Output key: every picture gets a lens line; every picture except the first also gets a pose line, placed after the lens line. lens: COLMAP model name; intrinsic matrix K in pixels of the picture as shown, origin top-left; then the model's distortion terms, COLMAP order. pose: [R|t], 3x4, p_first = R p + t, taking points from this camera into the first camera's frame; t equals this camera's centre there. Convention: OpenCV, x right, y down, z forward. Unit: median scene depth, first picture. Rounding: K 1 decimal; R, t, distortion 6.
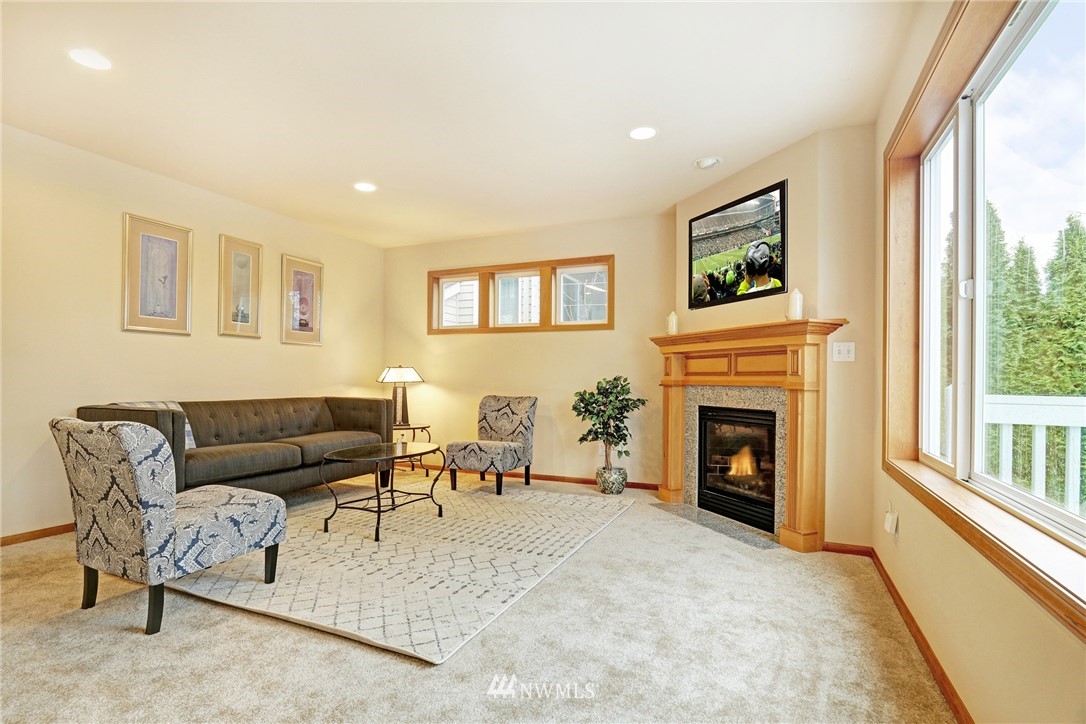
lens RADIAL K [[557.2, 0, 542.4], [0, 557.2, 382.3], [0, 0, 1]] dist [0.000035, 0.000026]
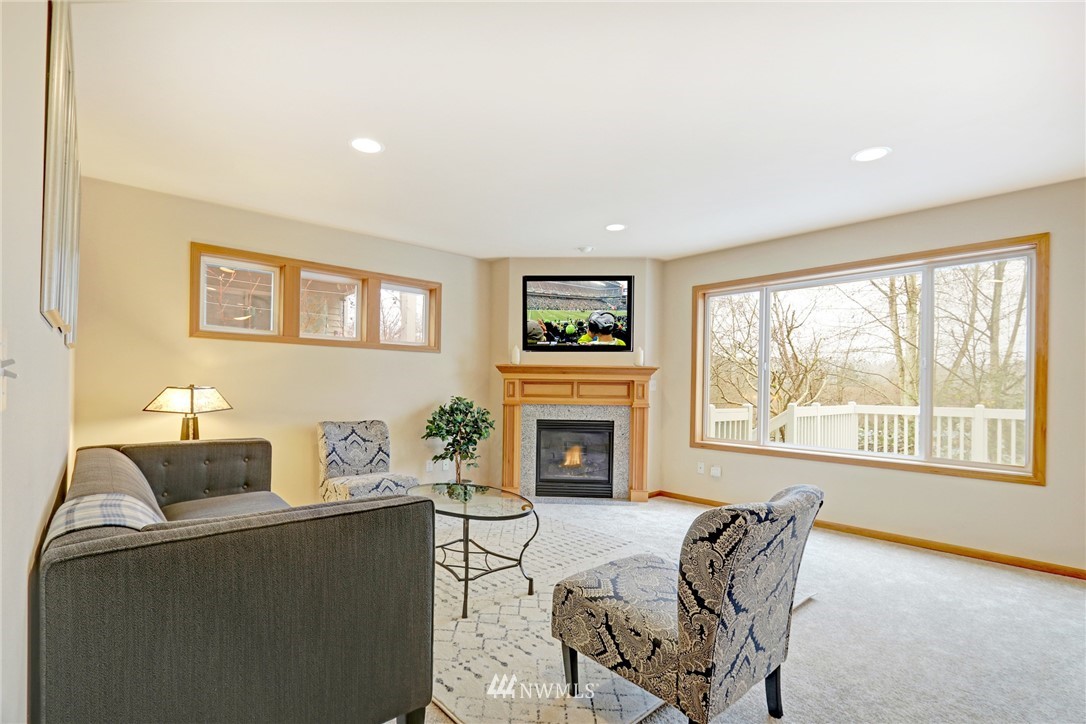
lens RADIAL K [[516.1, 0, 523.3], [0, 516.1, 382.6], [0, 0, 1]] dist [-0.003614, -0.000450]
pose [[0.387949, -0.002793, 0.921676, -0.927999], [-0.010408, 0.999918, 0.007411, -0.059039], [-0.921622, -0.012468, 0.387889, 0.589160]]
